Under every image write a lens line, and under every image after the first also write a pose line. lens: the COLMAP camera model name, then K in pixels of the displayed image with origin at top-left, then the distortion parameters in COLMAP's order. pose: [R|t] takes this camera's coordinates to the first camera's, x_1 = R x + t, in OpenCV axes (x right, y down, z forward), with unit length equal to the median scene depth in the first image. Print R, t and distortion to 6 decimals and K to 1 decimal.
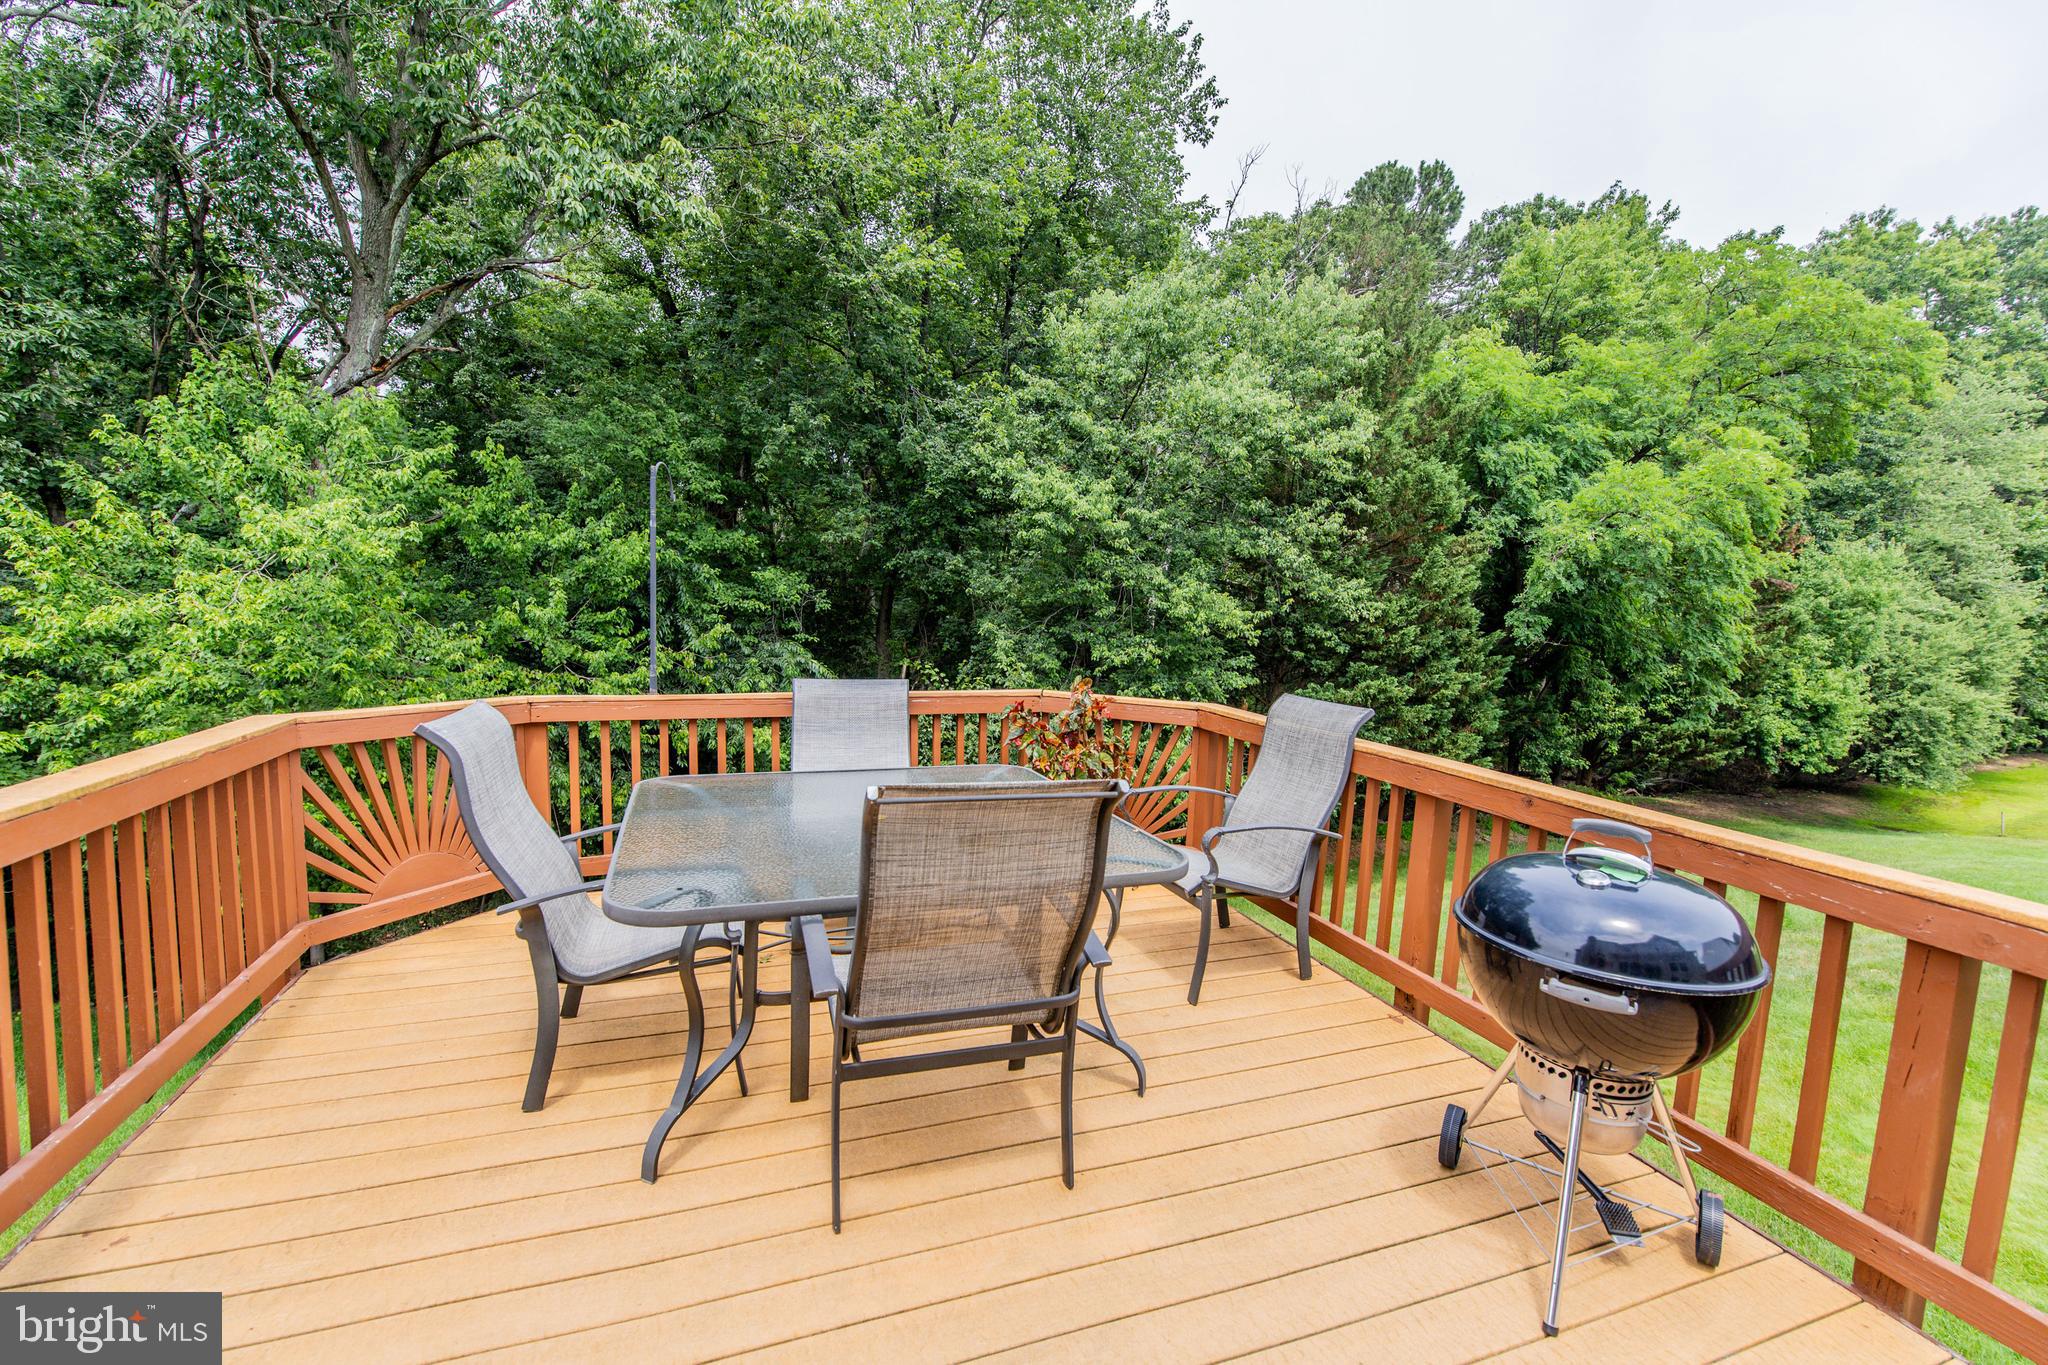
lens RADIAL K [[868.1, 0, 1025.2], [0, 868.1, 686.5], [0, 0, 1]] dist [0.000324, -0.000774]
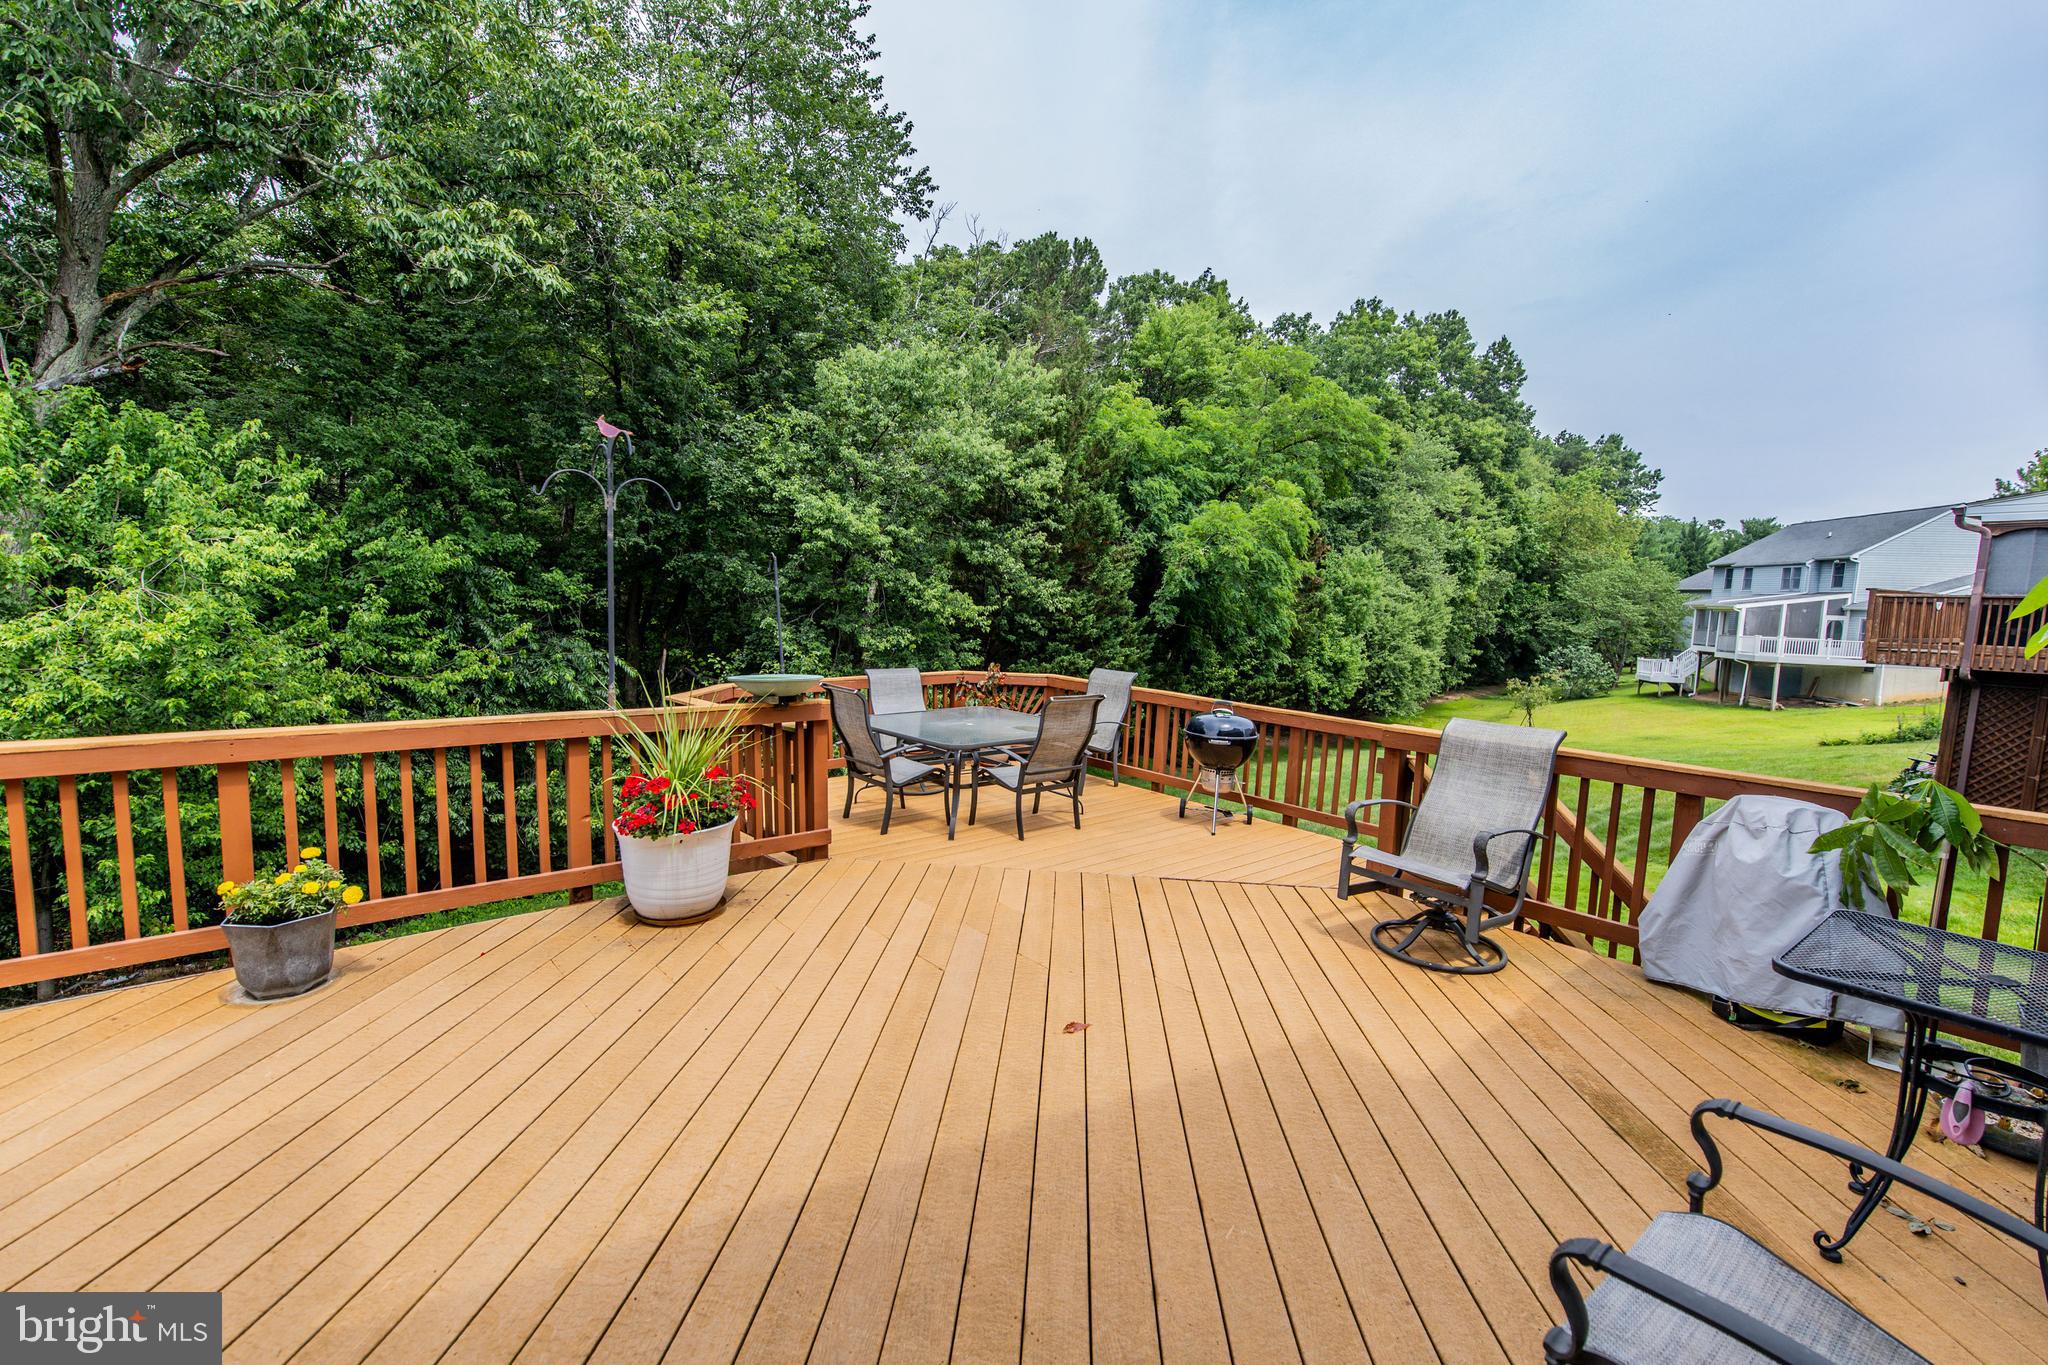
lens RADIAL K [[877.0, 0, 1028.1], [0, 877.0, 688.5], [0, 0, 1]] dist [-0.000145, 0.000017]
pose [[0.926398, -0.045865, 0.373743, -0.158994], [0.035831, 0.998788, 0.033756, -0.004362], [-0.374838, -0.017880, 0.926918, -0.229496]]
